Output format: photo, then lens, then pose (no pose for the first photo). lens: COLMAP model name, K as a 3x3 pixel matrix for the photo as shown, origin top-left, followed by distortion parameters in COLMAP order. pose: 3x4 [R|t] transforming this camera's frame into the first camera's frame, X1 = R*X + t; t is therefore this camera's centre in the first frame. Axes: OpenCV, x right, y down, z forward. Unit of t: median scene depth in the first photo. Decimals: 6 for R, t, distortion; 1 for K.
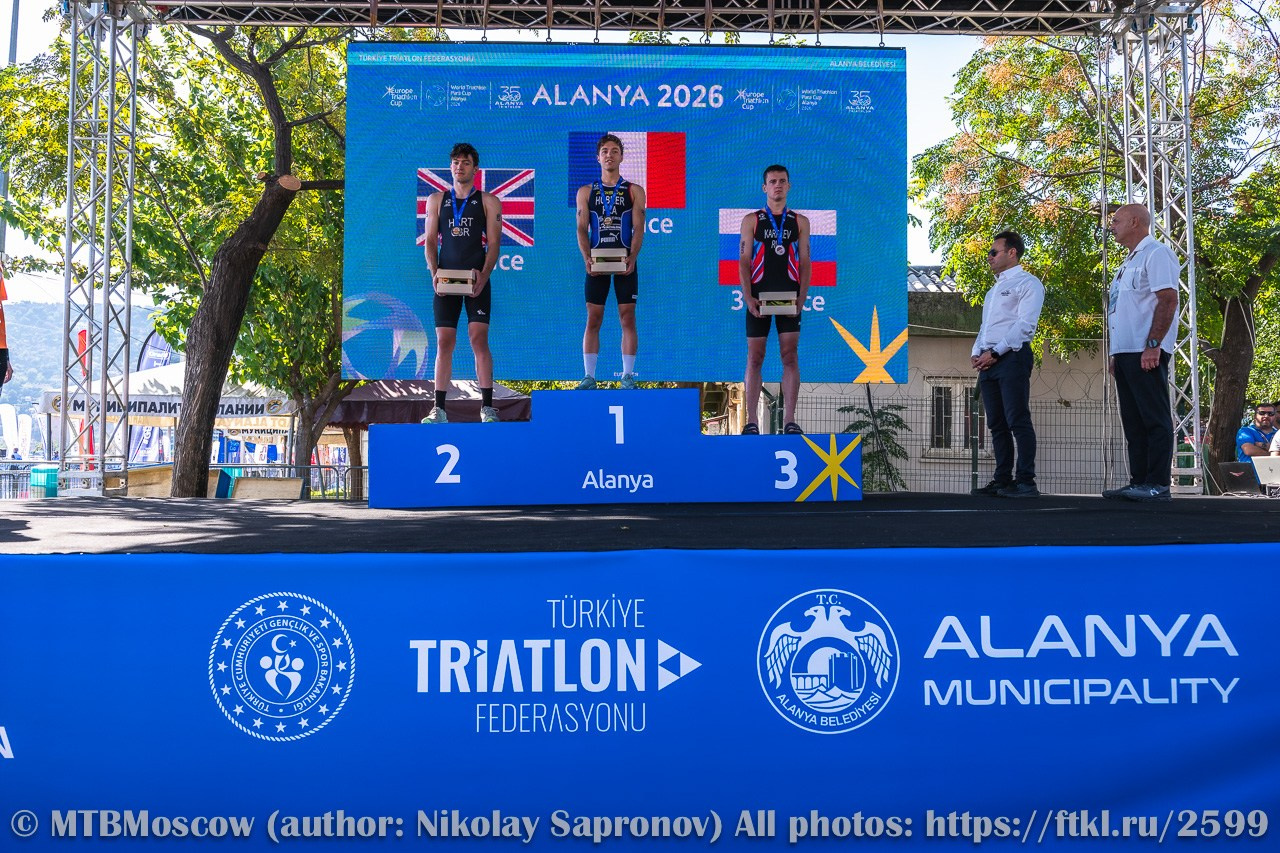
lens RADIAL K [[904.4, 0, 640.0], [0, 904.4, 424.1], [0, 0, 1]] dist [-0.000289, 0.000663]
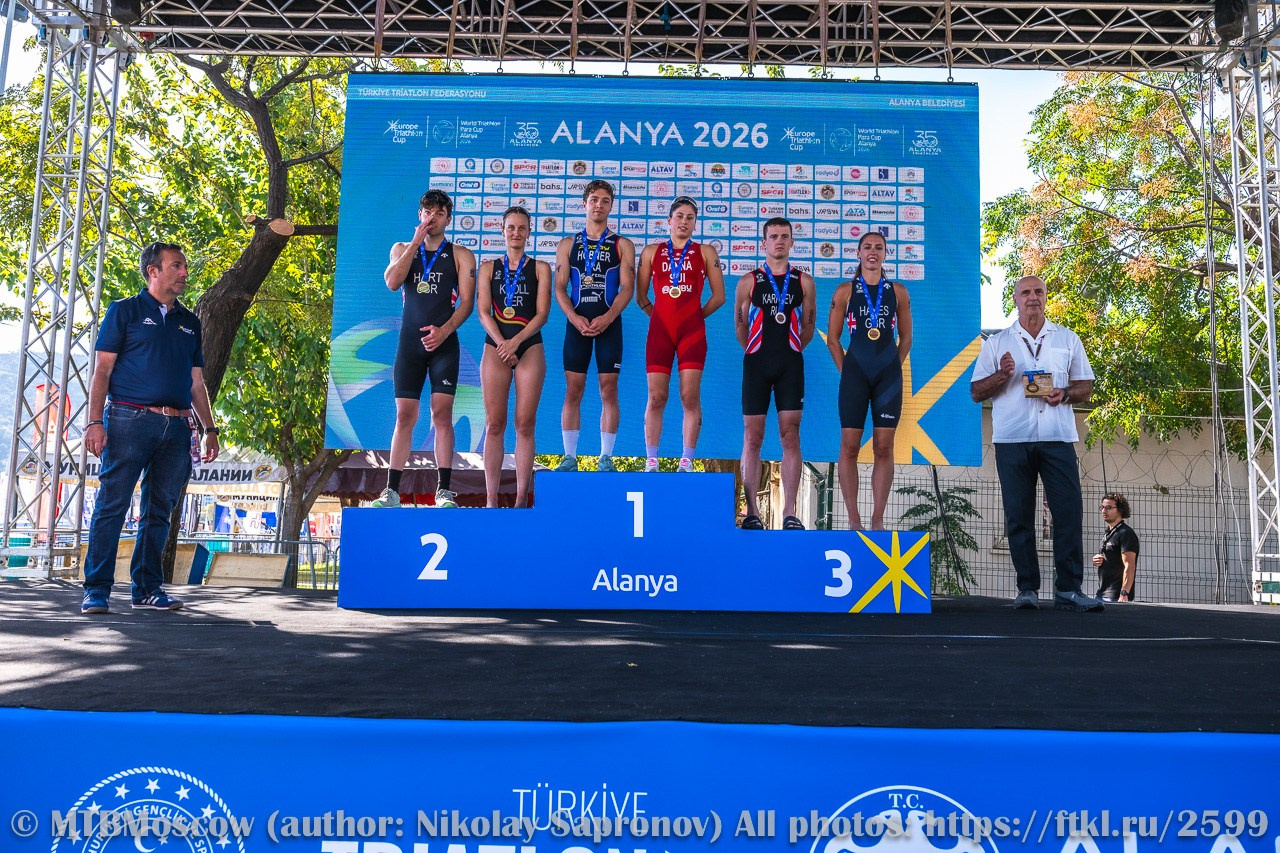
lens RADIAL K [[988.1, 0, 640.0], [0, 988.1, 426.5], [0, 0, 1]] dist [-0.001671, 0.003378]
pose [[0.999228, 0.018595, -0.034611, 0.006145], [-0.020910, 0.997481, -0.067782, -0.012747], [0.033264, 0.068454, 0.997100, 0.057920]]
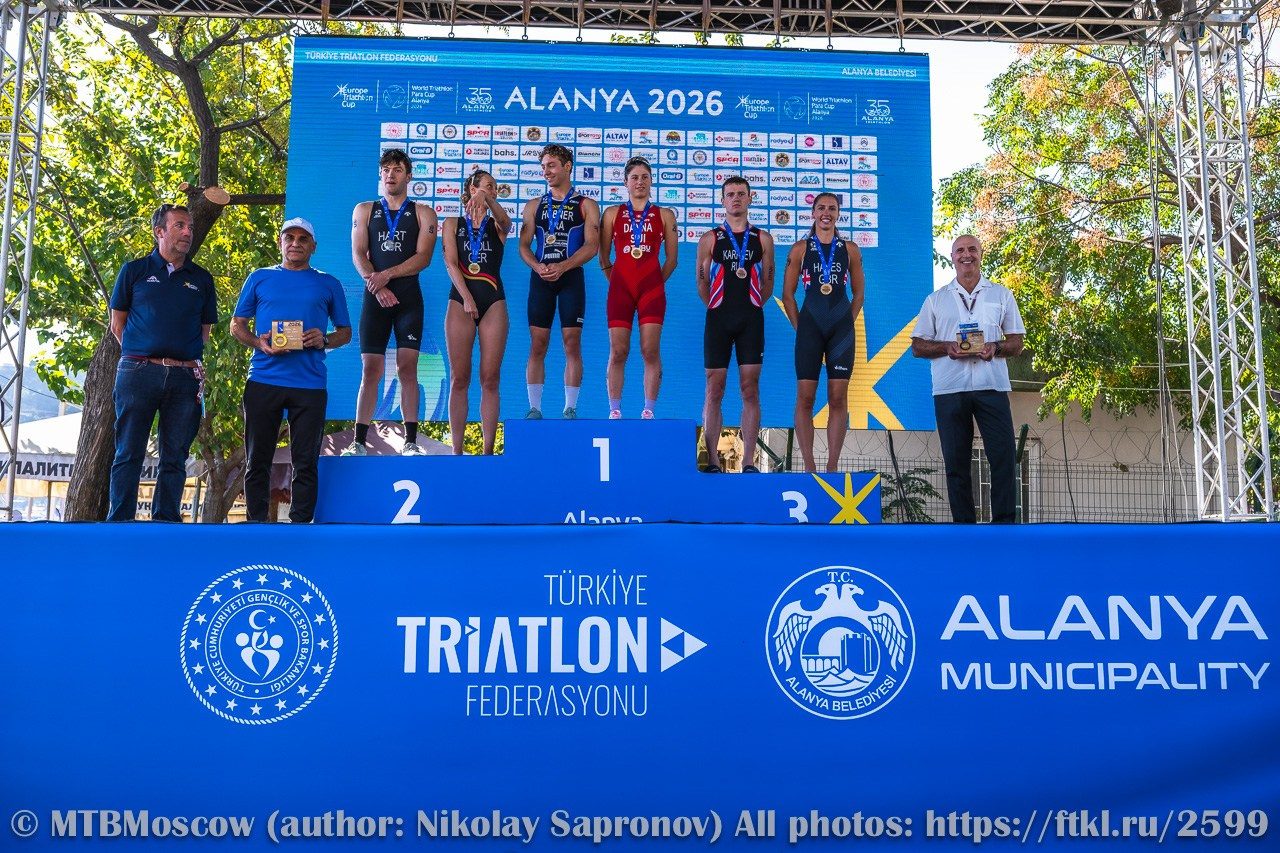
lens RADIAL K [[1114.1, 0, 640.0], [0, 1114.1, 426.5], [0, 0, 1]] dist [0.001668, -0.003288]
pose [[0.999693, 0.011124, 0.022146, -0.008813], [-0.009295, 0.996667, -0.081044, 0.039116], [-0.022974, 0.080813, 0.996464, -0.051736]]
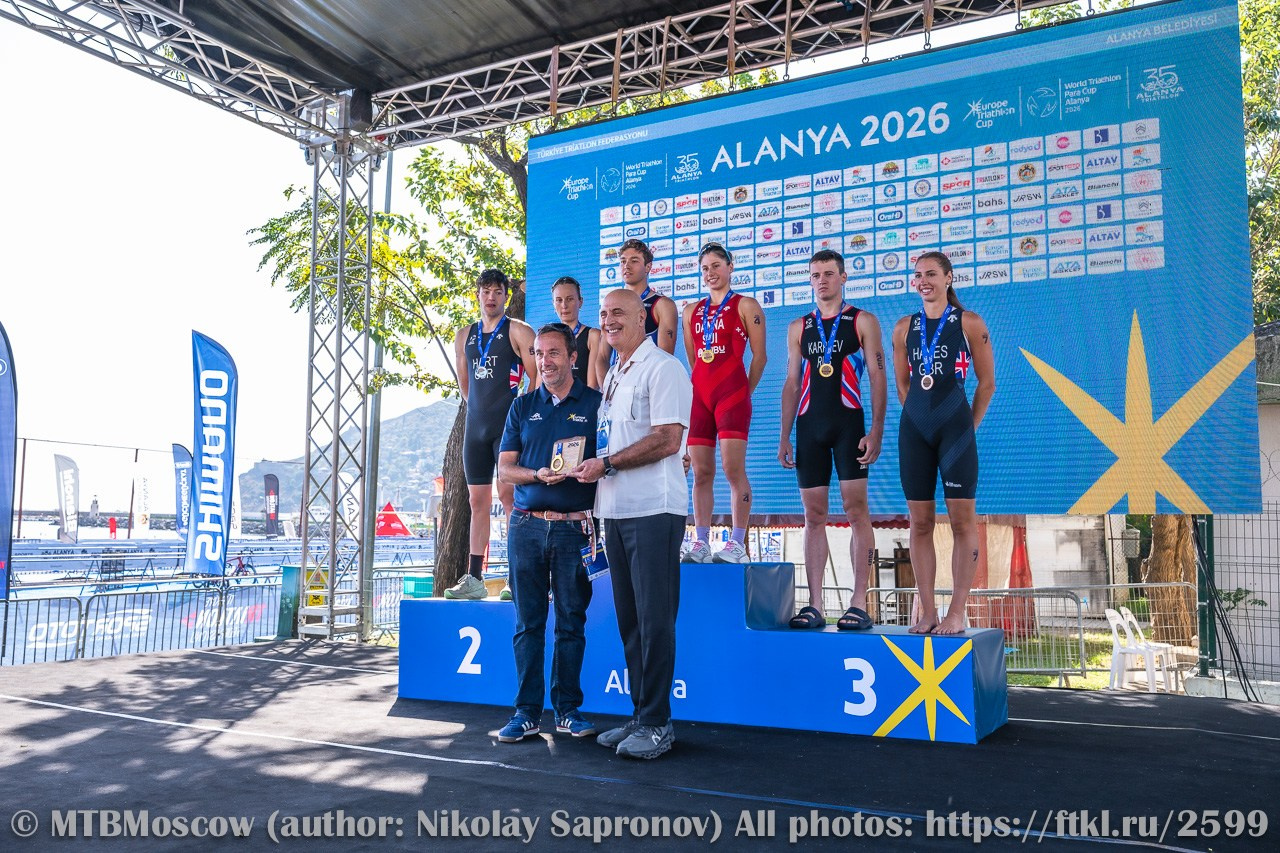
lens RADIAL K [[1083.0, 0, 642.4], [0, 1083.0, 423.6], [0, 0, 1]] dist [-0.000033, -0.008968]
pose [[0.859360, -0.049338, -0.508986, 0.309706], [0.020725, 0.997877, -0.061736, -0.069745], [0.510951, 0.042504, 0.858558, 0.144478]]
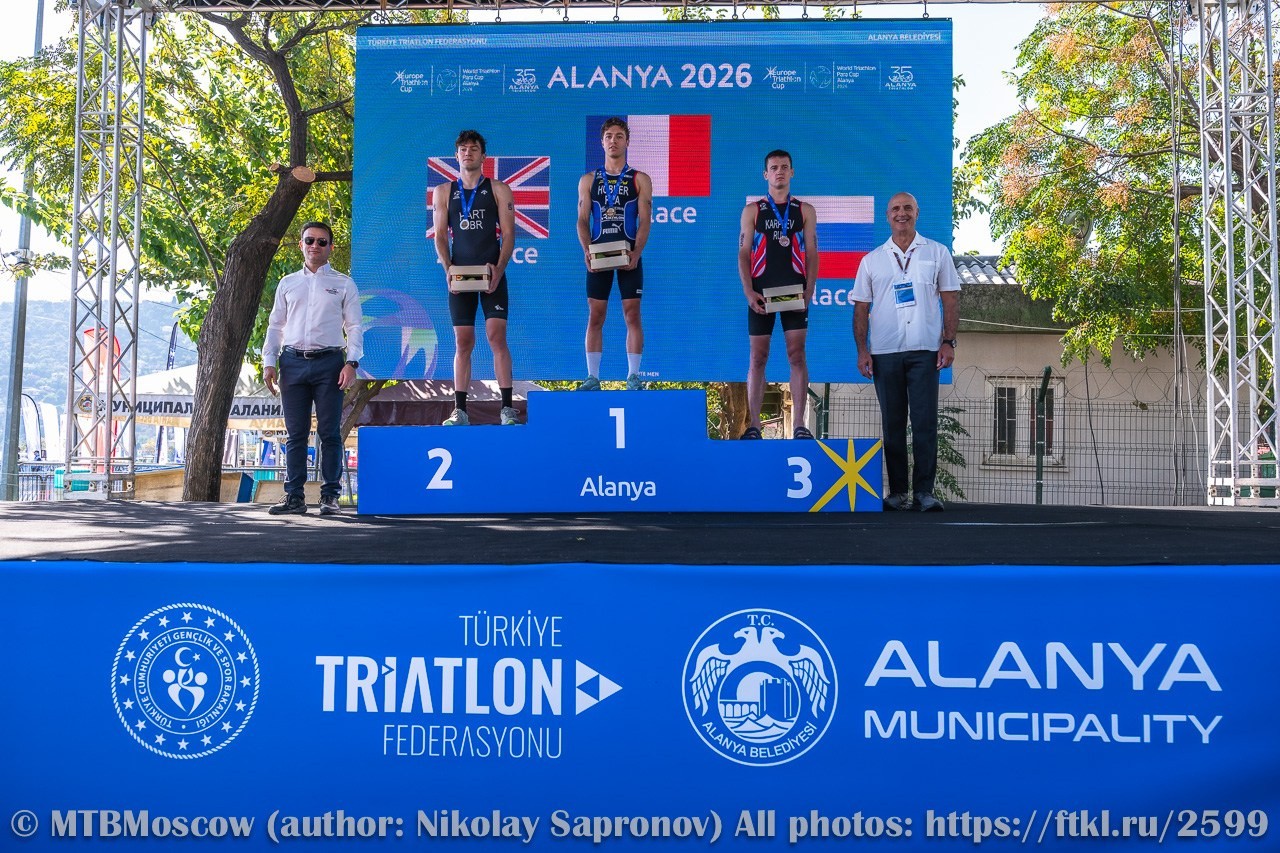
lens RADIAL K [[961.4, 0, 641.8], [0, 961.4, 429.1], [0, 0, 1]] dist [0.000210, 0.000910]
pose [[0.997948, 0.003753, -0.063917, 0.044021], [-0.003585, 0.999990, 0.002734, -0.000833], [0.063926, -0.002500, 0.997951, 0.004860]]
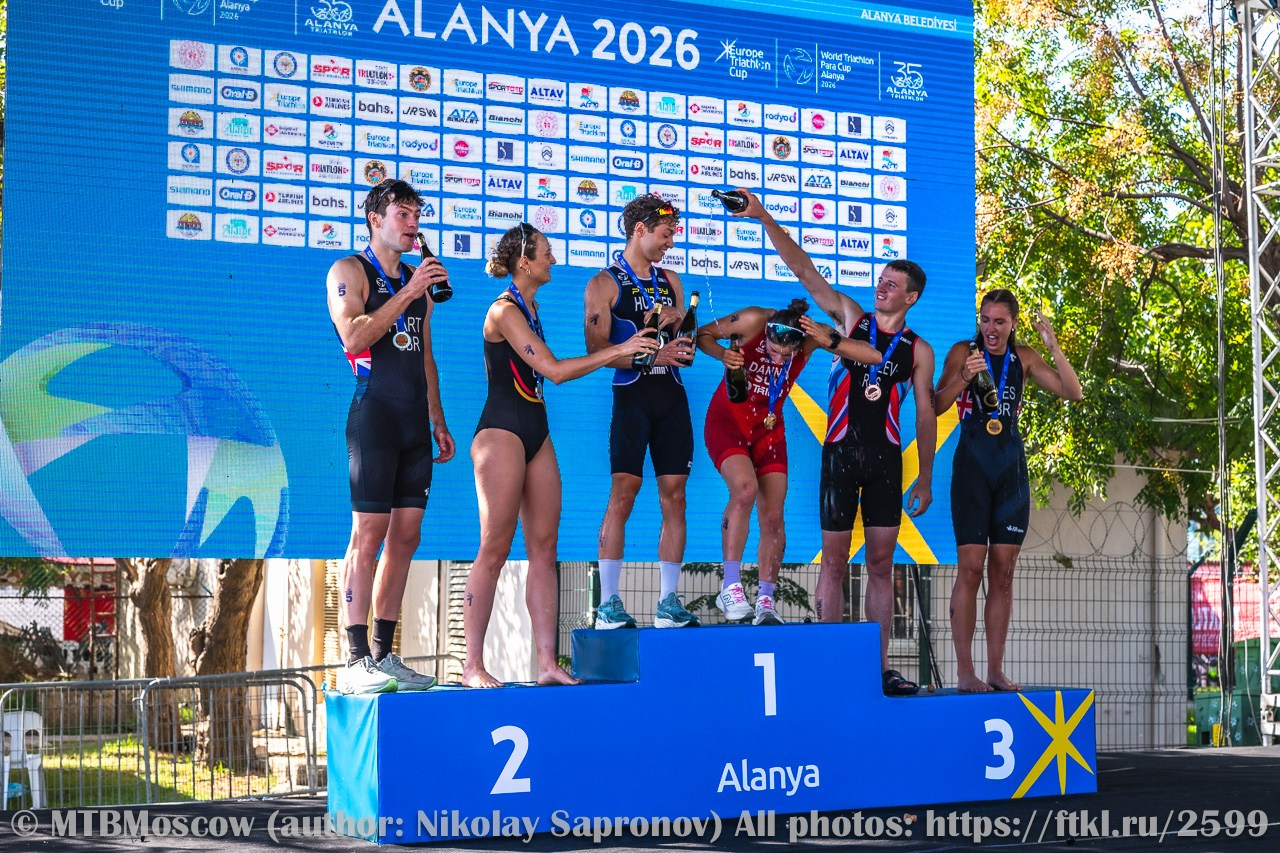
lens RADIAL K [[2192.8, 0, 640.0], [0, 2192.8, 426.5], [0, 0, 1]] dist [0.010639, -0.047403]
pose [[0.909235, 0.026038, 0.415467, -0.499872], [-0.014464, 0.999415, -0.030980, -0.087285], [-0.416031, 0.022159, 0.909080, -0.214451]]
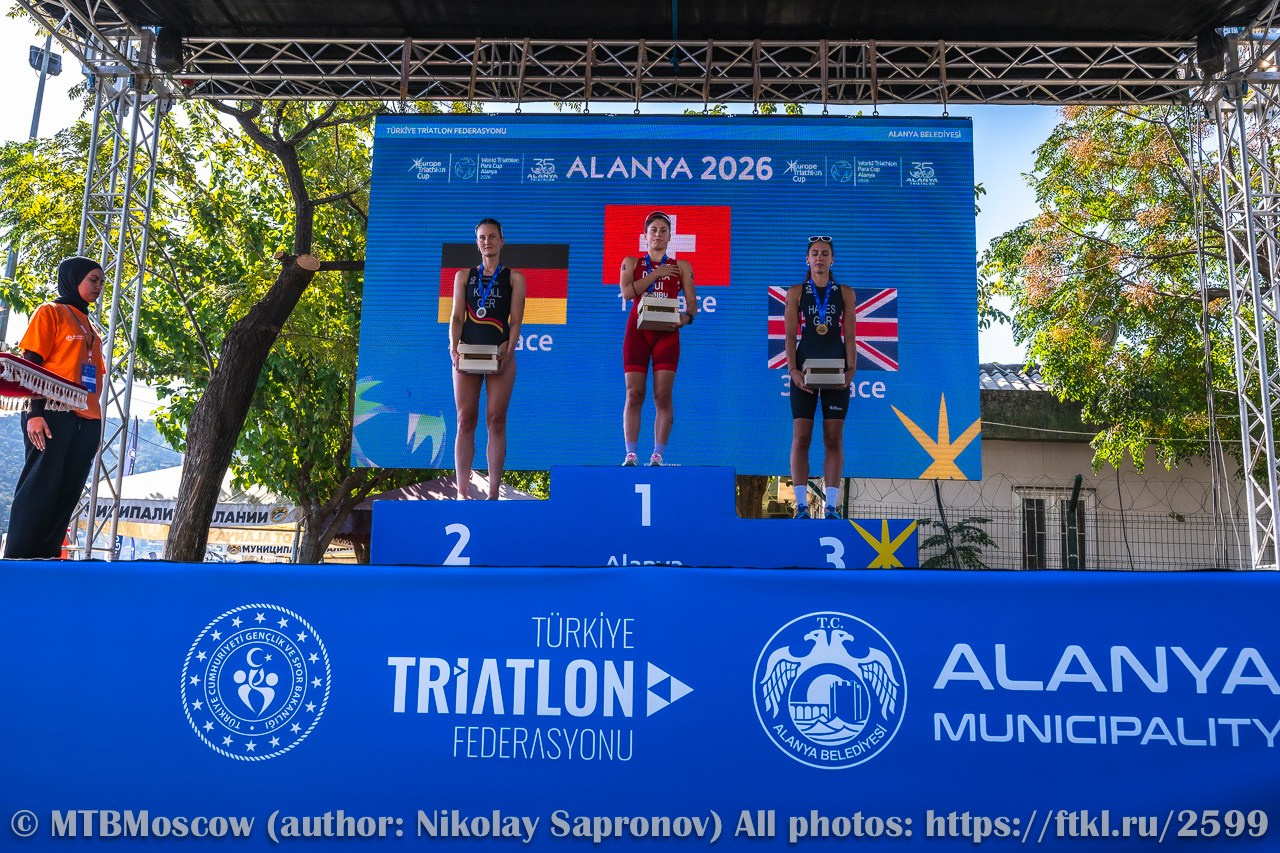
lens RADIAL K [[1044.4, 0, 643.2], [0, 1044.4, 430.1], [0, 0, 1]] dist [0.002840, -0.002764]
pose [[0.998466, 0.010892, -0.054291, 0.021080], [-0.017636, 0.991958, -0.125334, 0.039598], [0.052489, 0.126099, 0.990628, -0.032378]]
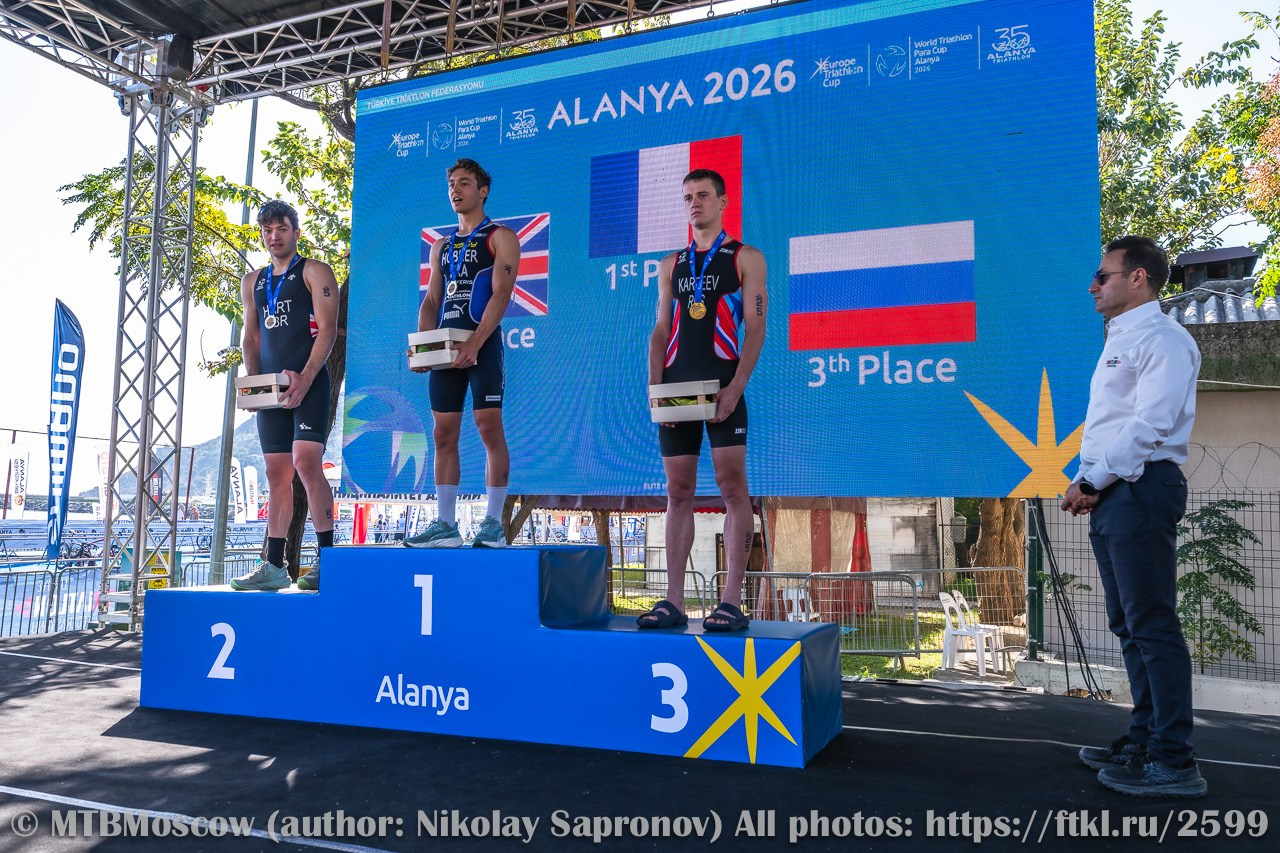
lens RADIAL K [[980.0, 0, 644.1], [0, 980.0, 418.9], [0, 0, 1]] dist [0.001959, -0.000546]
pose [[0.913164, -0.033076, -0.406248, 0.279466], [0.009293, 0.998132, -0.060377, -0.060387], [0.407486, 0.051358, 0.911766, 0.295362]]
